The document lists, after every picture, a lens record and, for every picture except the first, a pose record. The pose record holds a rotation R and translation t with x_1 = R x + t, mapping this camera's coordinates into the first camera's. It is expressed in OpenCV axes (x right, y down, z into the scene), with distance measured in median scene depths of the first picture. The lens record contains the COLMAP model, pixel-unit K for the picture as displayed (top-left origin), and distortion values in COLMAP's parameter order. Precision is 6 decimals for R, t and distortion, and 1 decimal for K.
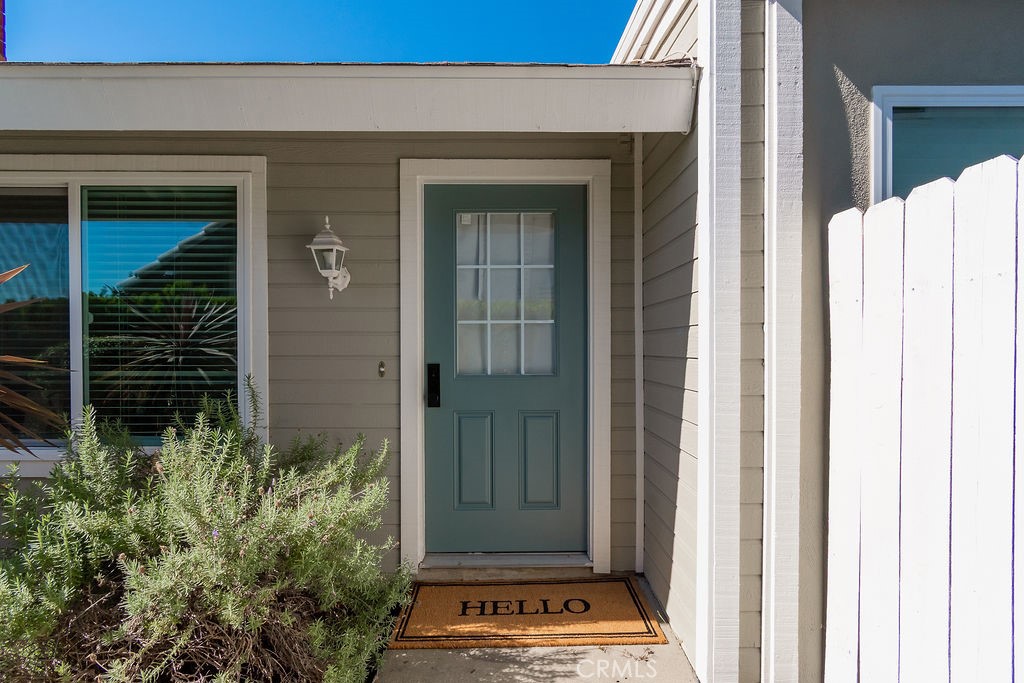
lens RADIAL K [[455.2, 0, 520.6], [0, 455.2, 348.3], [0, 0, 1]] dist [0.004886, -0.001527]
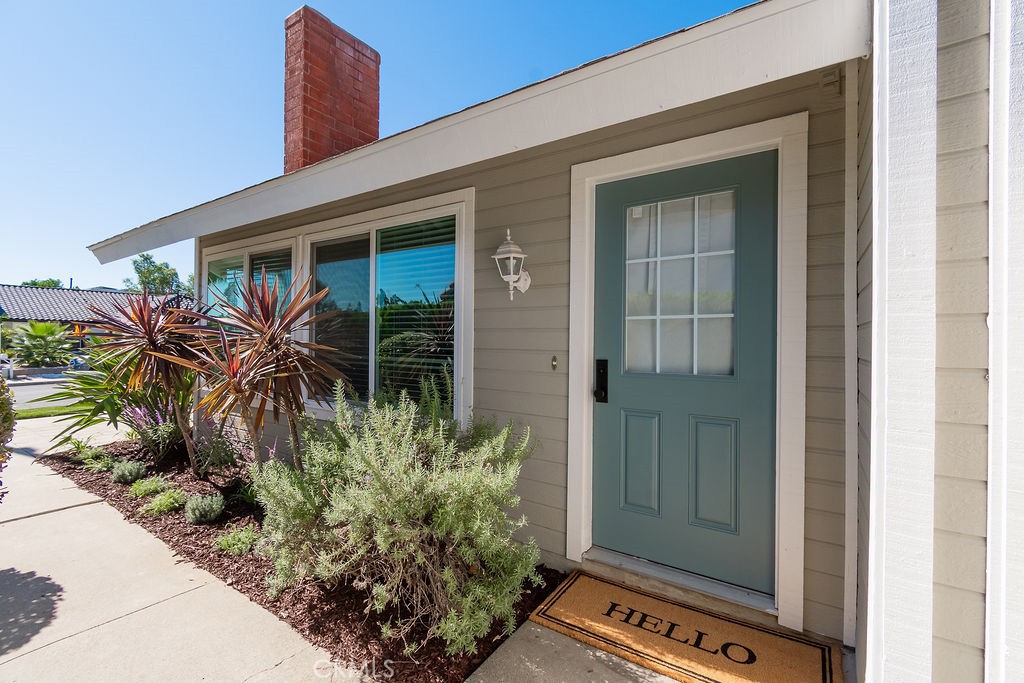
lens RADIAL K [[455.2, 0, 523.3], [0, 455.2, 335.6], [0, 0, 1]] dist [0.004886, -0.001527]
pose [[0.824530, 0.003515, -0.565808, 0.251137], [-0.011889, 0.999868, -0.011115, -0.006326], [0.565694, 0.015892, 0.824462, 0.066921]]
